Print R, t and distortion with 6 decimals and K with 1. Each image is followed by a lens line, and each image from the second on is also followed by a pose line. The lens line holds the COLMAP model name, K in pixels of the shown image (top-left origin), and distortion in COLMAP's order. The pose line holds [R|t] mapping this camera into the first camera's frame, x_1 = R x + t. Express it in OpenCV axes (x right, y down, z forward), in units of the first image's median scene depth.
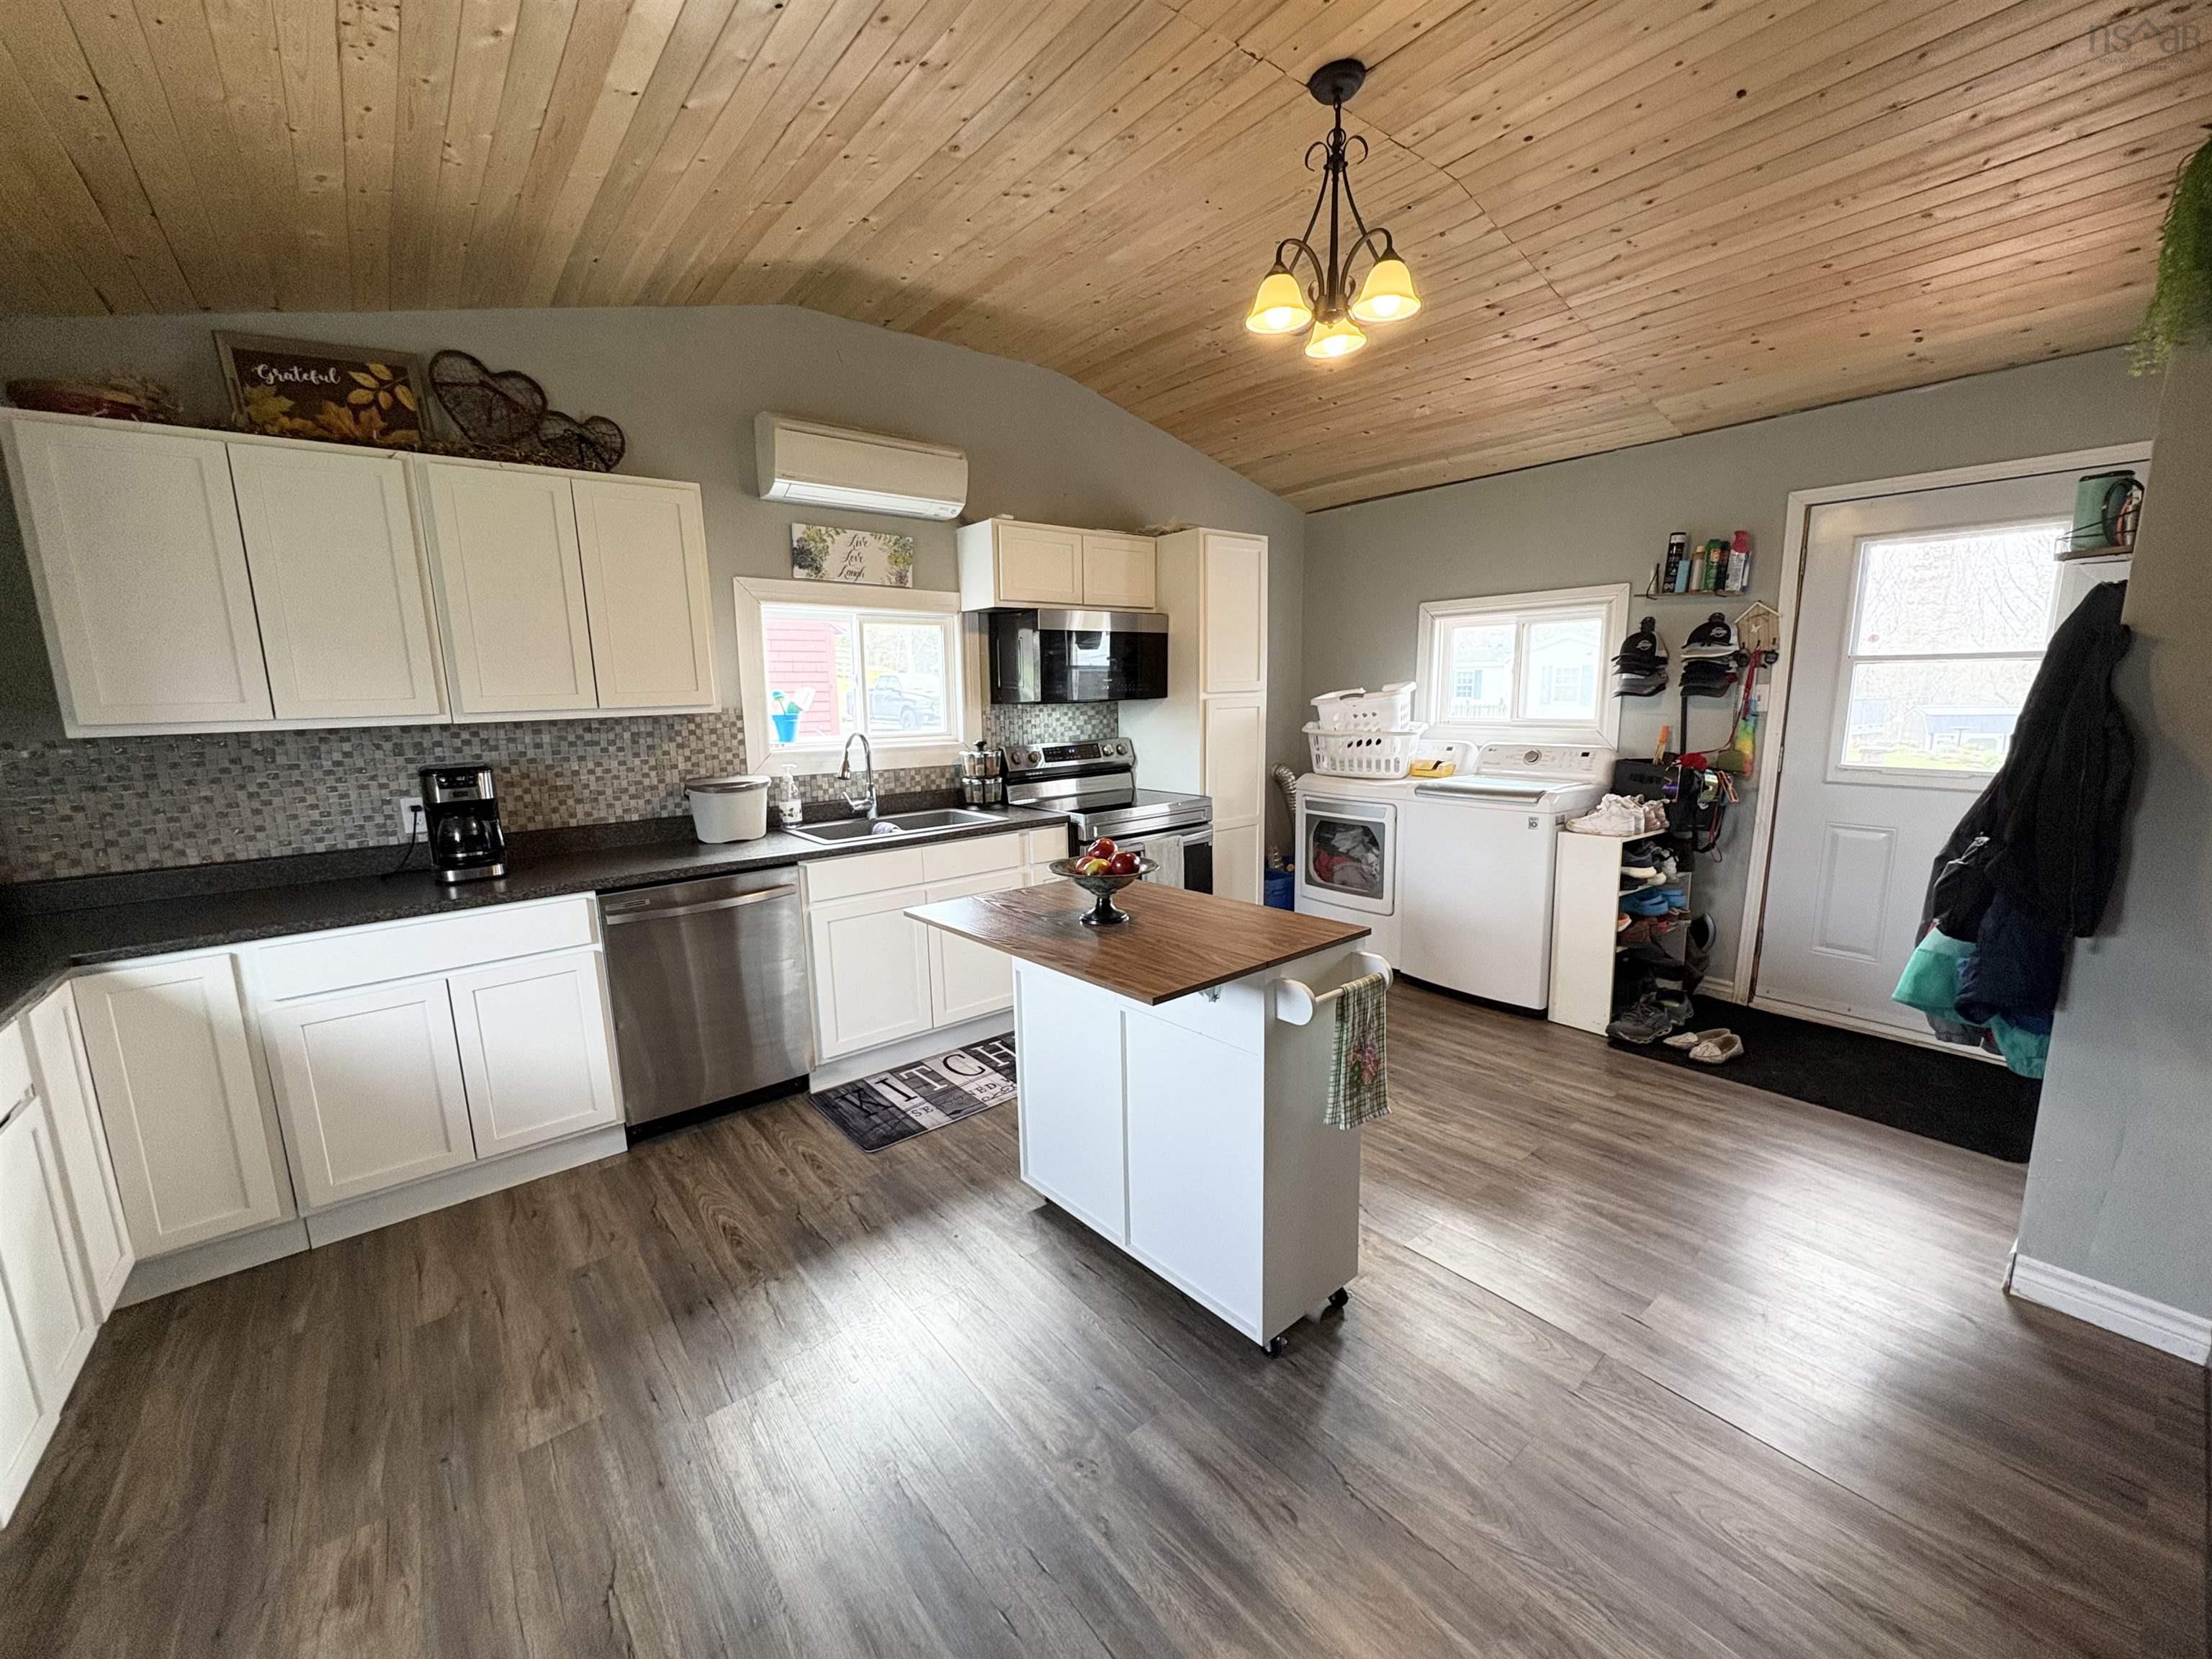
lens RADIAL K [[877.8, 0, 1106.0], [0, 877.8, 829.5], [0, 0, 1]] dist [-0.001237, 0.000237]
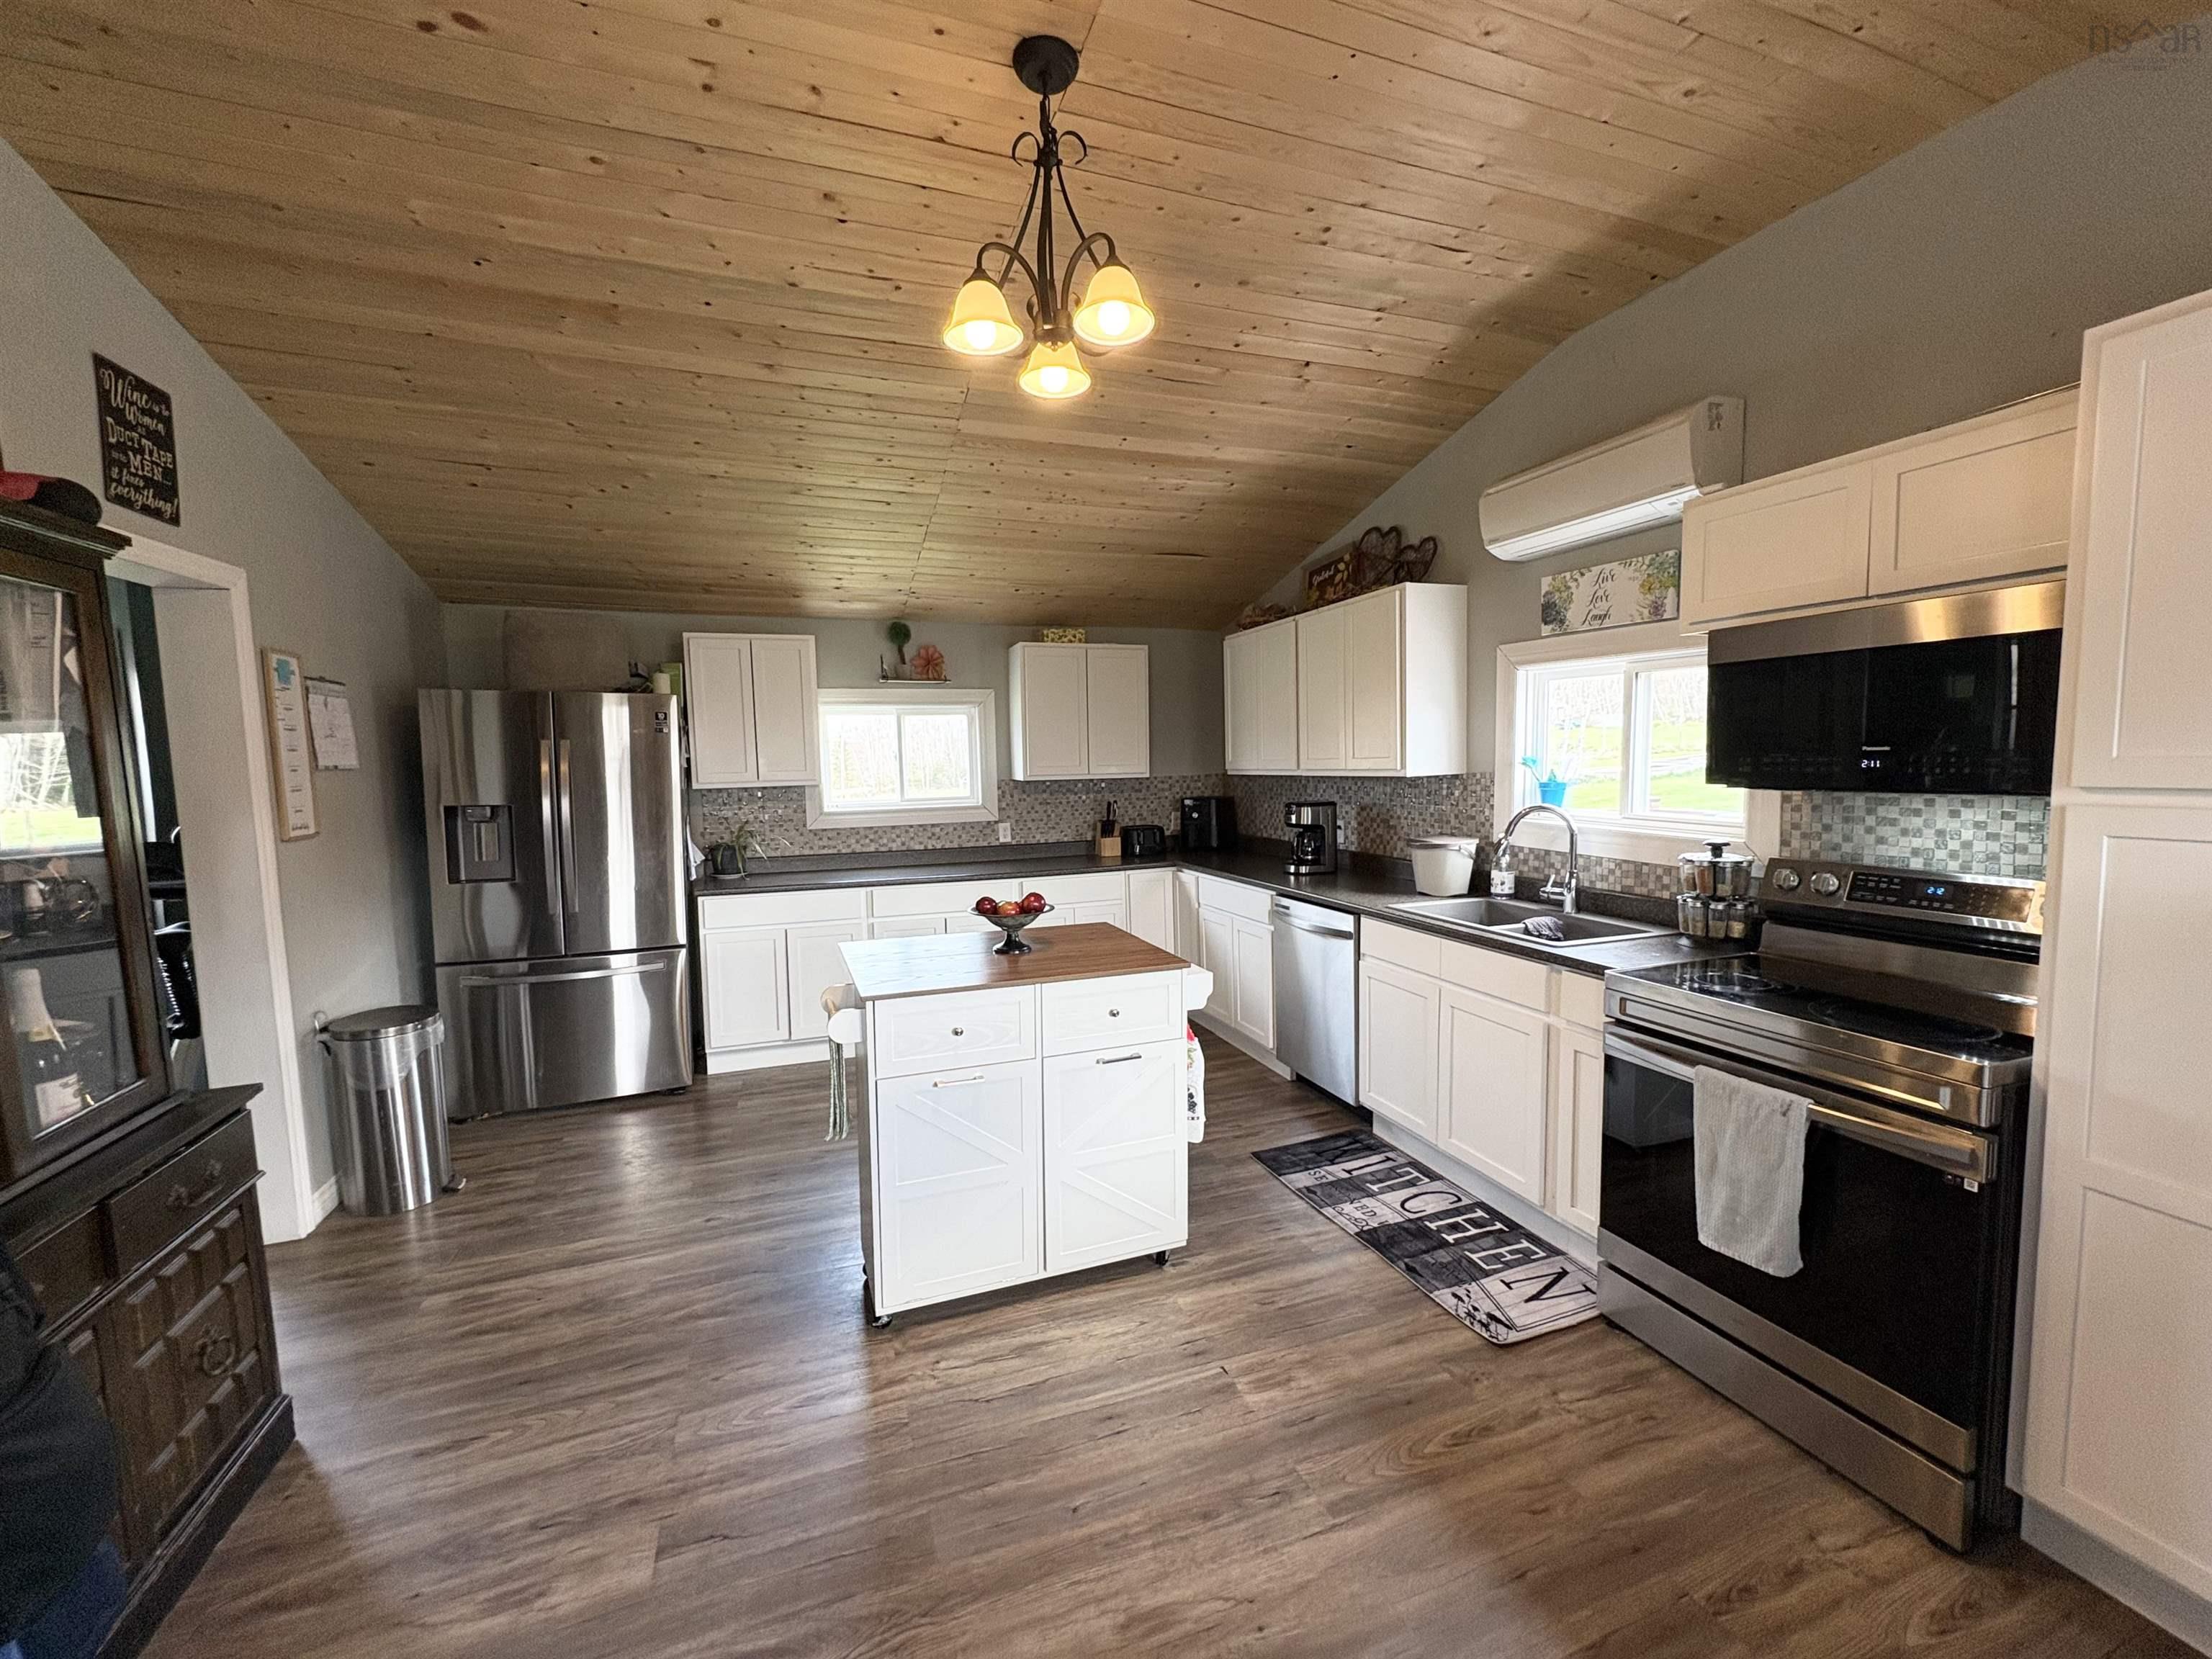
lens RADIAL K [[877.8, 0, 1106.0], [0, 877.8, 829.5], [0, 0, 1]] dist [-0.001237, 0.000237]
pose [[-0.320368, 0.106100, -0.941333, 0.676020], [-0.126107, 0.980087, 0.153387, -0.169303], [0.938862, 0.167849, -0.300609, 0.871886]]
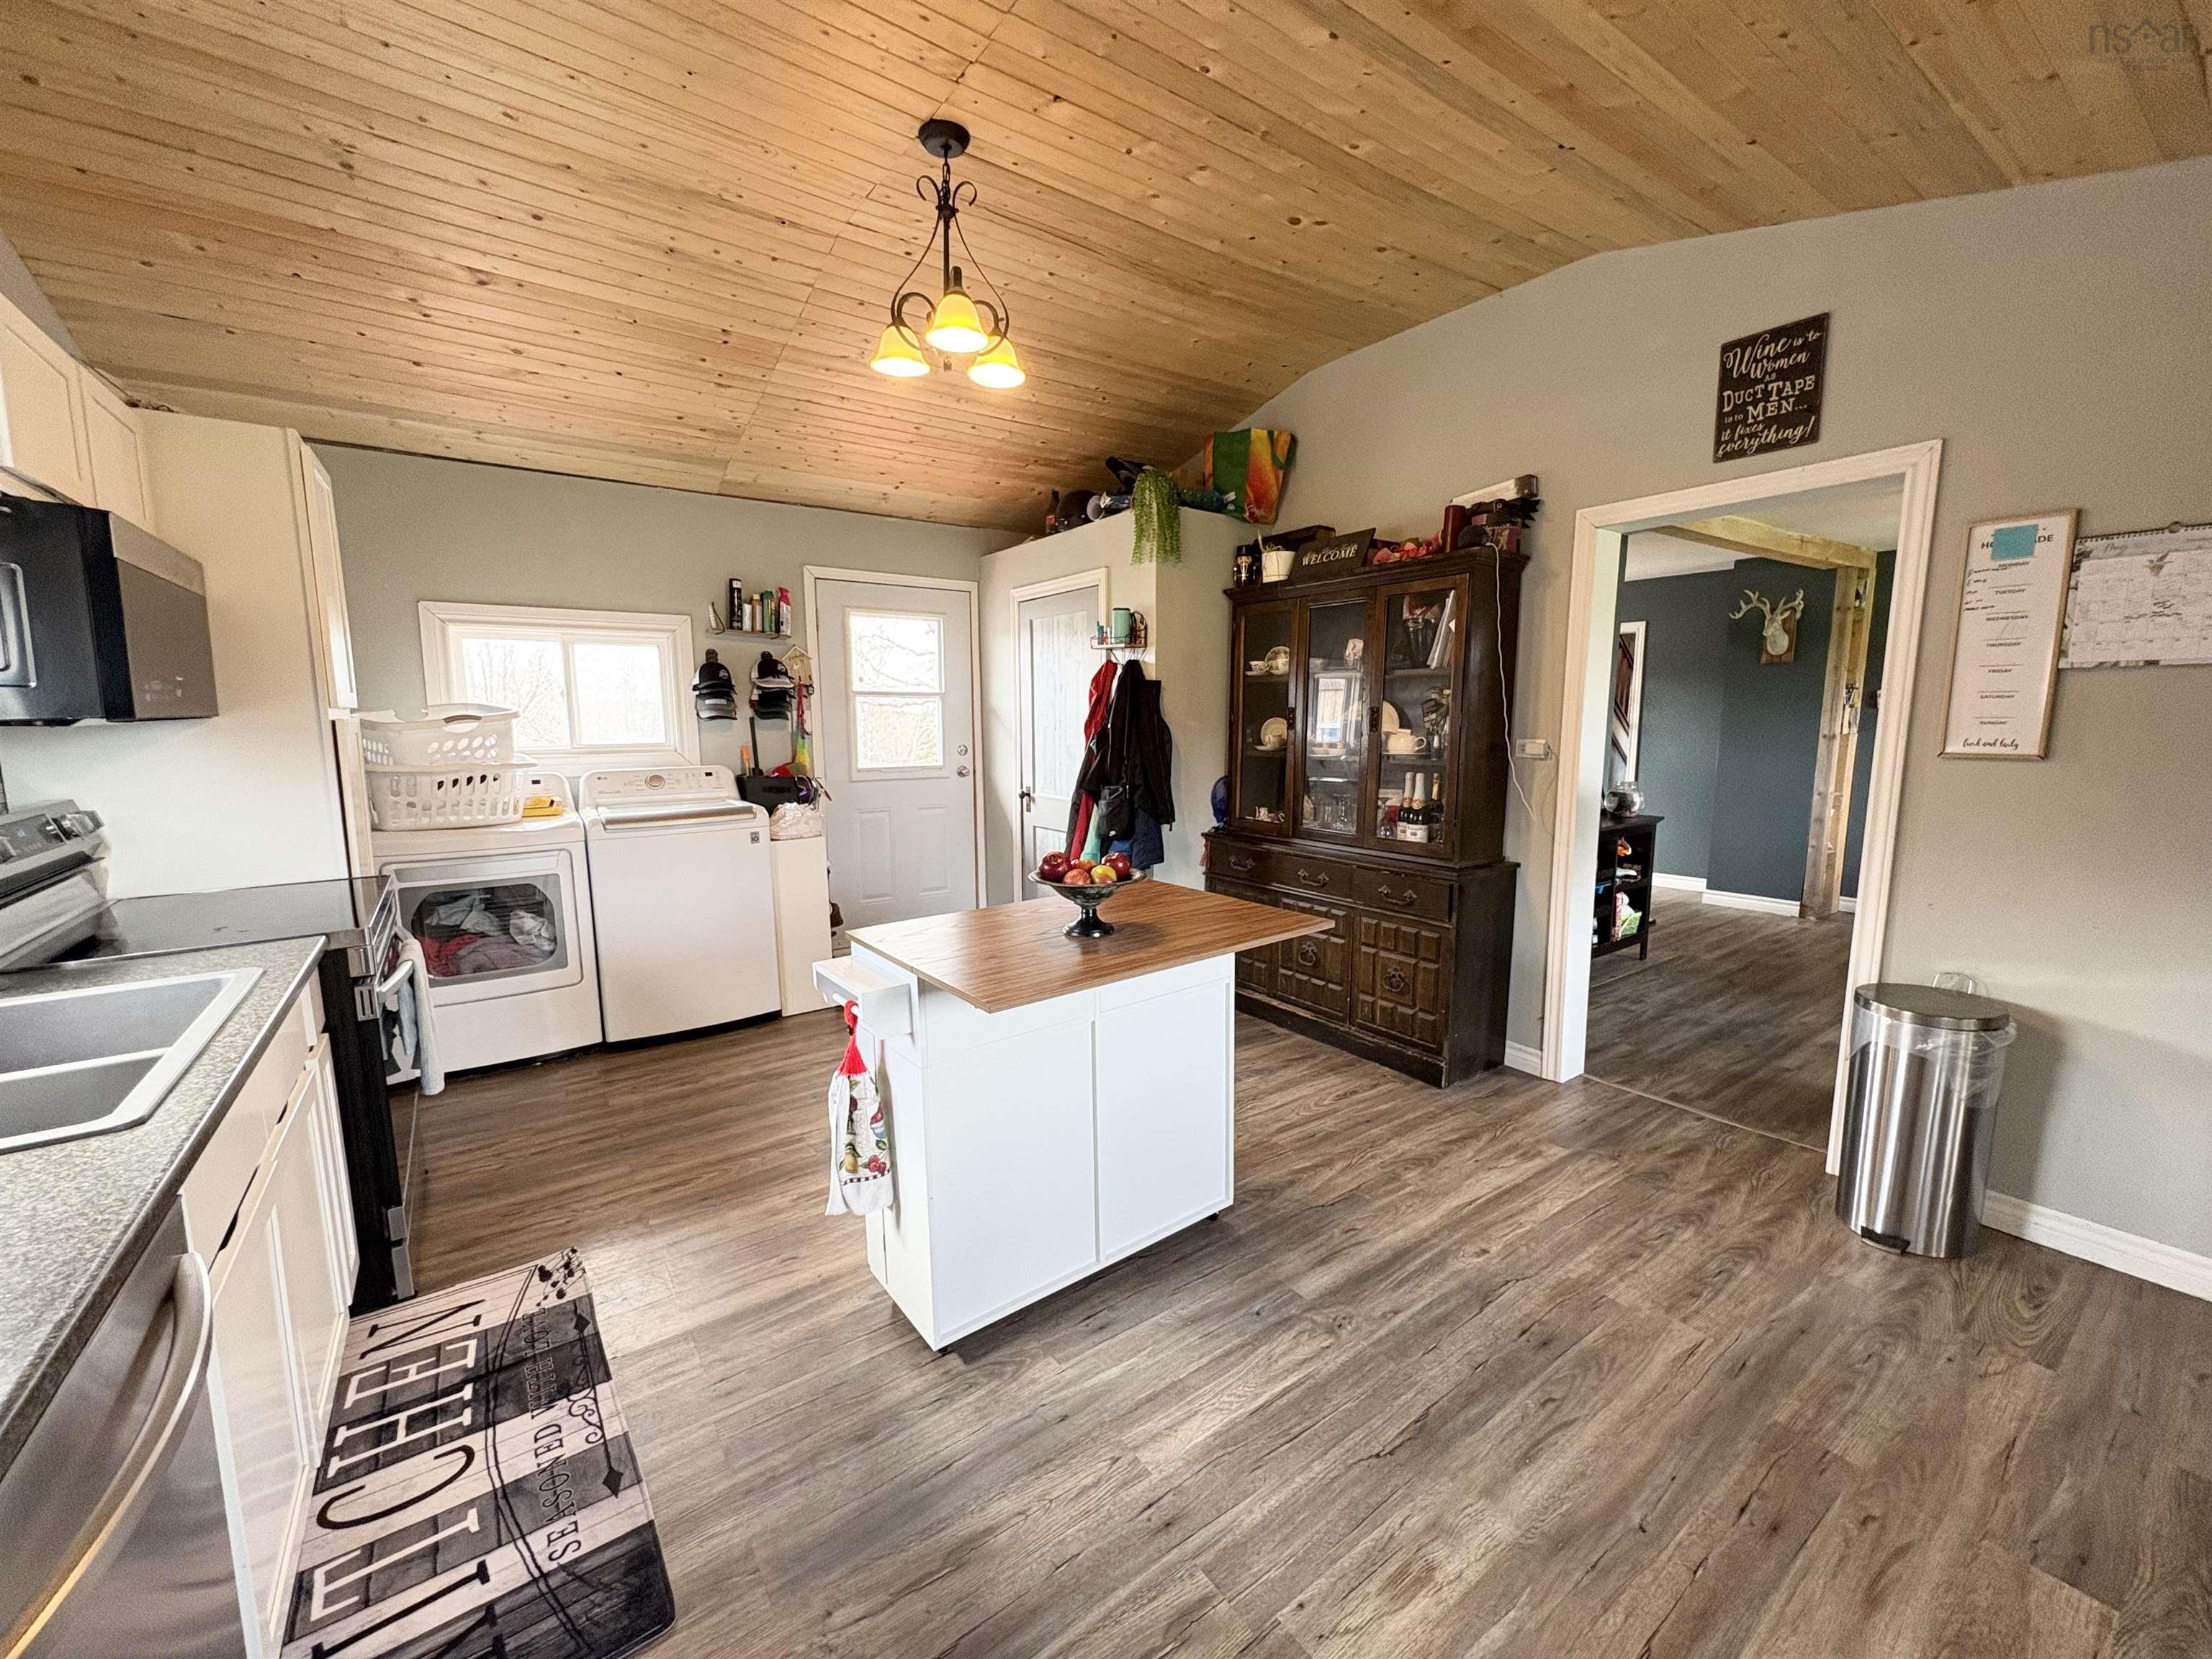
lens RADIAL K [[877.8, 0, 1106.0], [0, 877.8, 829.5], [0, 0, 1]] dist [-0.001237, 0.000237]
pose [[0.054011, -0.115239, 0.991868, -0.546729], [0.161902, 0.981185, 0.105182, -0.060717], [-0.985328, 0.154904, 0.071653, 0.524569]]
